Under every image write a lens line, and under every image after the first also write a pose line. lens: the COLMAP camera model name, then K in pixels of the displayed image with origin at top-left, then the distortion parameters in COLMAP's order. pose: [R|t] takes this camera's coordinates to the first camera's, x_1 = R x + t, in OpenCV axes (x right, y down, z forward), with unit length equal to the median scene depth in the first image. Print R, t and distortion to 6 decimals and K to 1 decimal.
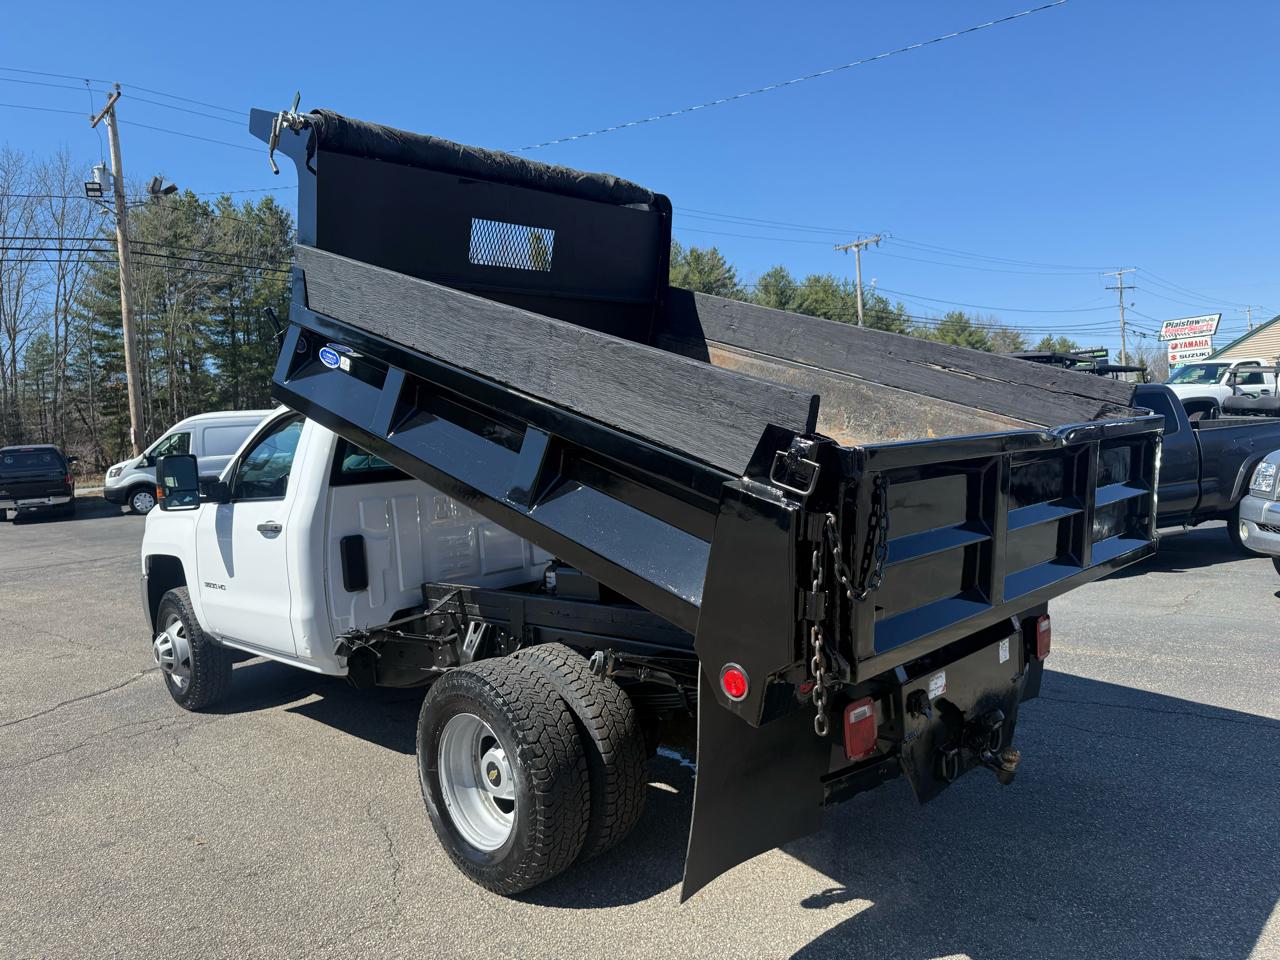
lens RADIAL K [[898.3, 0, 643.0], [0, 898.3, 485.5], [0, 0, 1]] dist [0.036965, -0.042323]
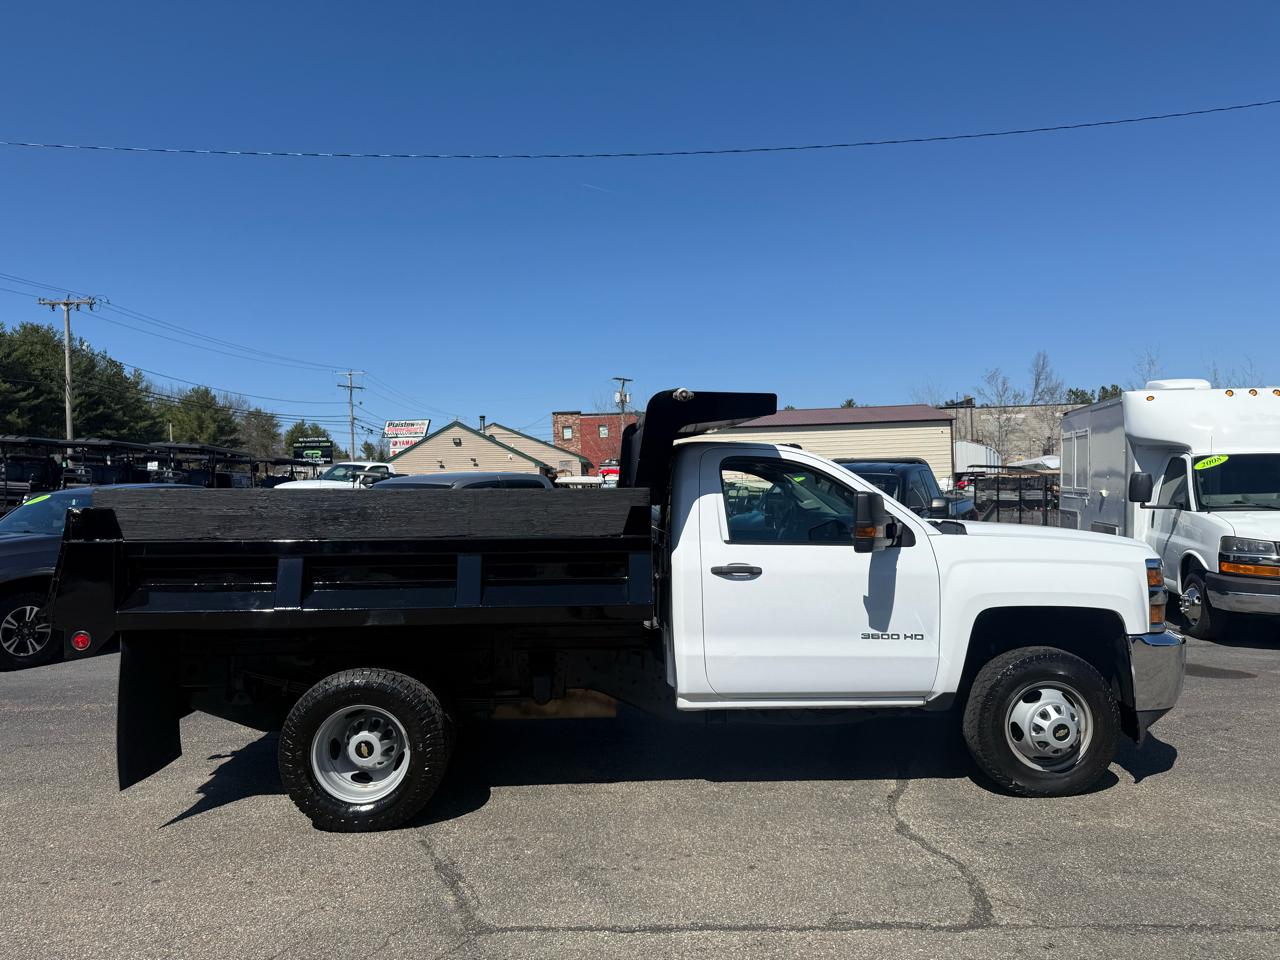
lens RADIAL K [[898.3, 0, 643.2], [0, 898.3, 484.6], [0, 0, 1]] dist [0.036965, -0.042323]
pose [[0.710360, 0.054401, 0.701733, 0.044992], [0.008083, 0.996312, -0.085421, -0.002485], [-0.703792, 0.066352, 0.707300, -0.130289]]
